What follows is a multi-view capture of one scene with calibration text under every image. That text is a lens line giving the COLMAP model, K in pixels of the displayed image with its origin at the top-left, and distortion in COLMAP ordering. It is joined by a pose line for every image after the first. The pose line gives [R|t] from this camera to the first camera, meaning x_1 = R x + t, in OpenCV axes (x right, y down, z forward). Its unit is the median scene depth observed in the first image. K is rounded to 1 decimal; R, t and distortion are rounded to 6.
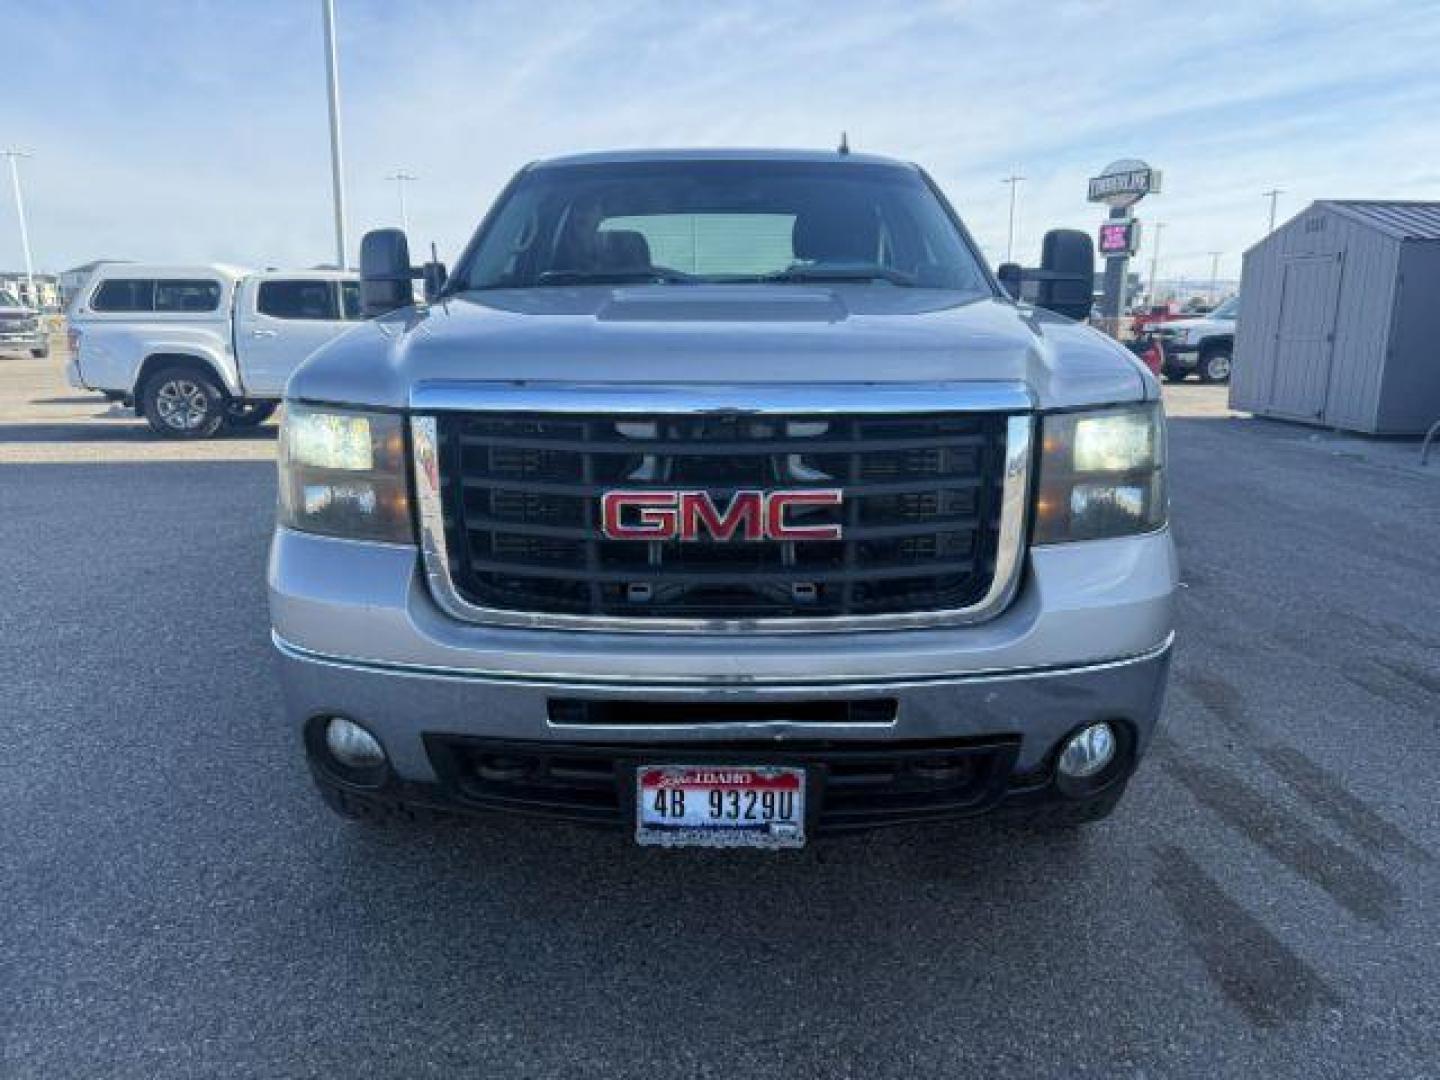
lens RADIAL K [[1020.4, 0, 696.4], [0, 1020.4, 539.9], [0, 0, 1]] dist [-0.004372, -0.007290]
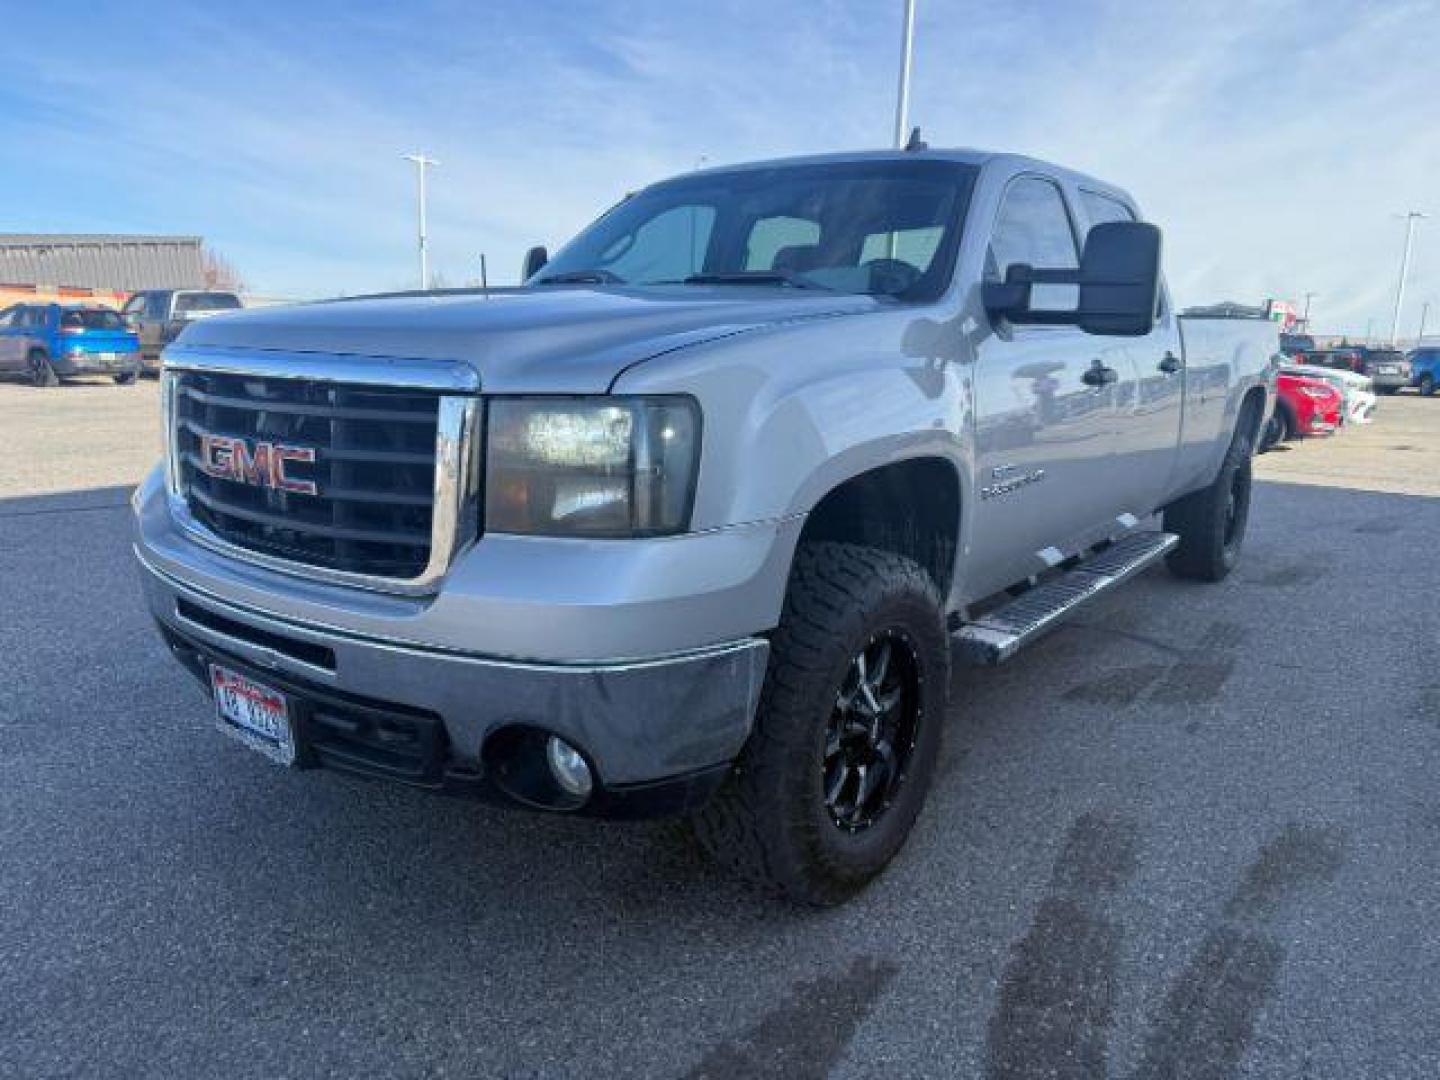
lens RADIAL K [[979.6, 0, 720.0], [0, 979.6, 540.0], [0, 0, 1]] dist [-0.002228, -0.001959]
pose [[0.817256, 0.135660, -0.560079, 1.068399], [-0.148739, 0.988622, 0.022424, -0.041999], [0.556749, 0.064979, 0.828136, 0.354638]]
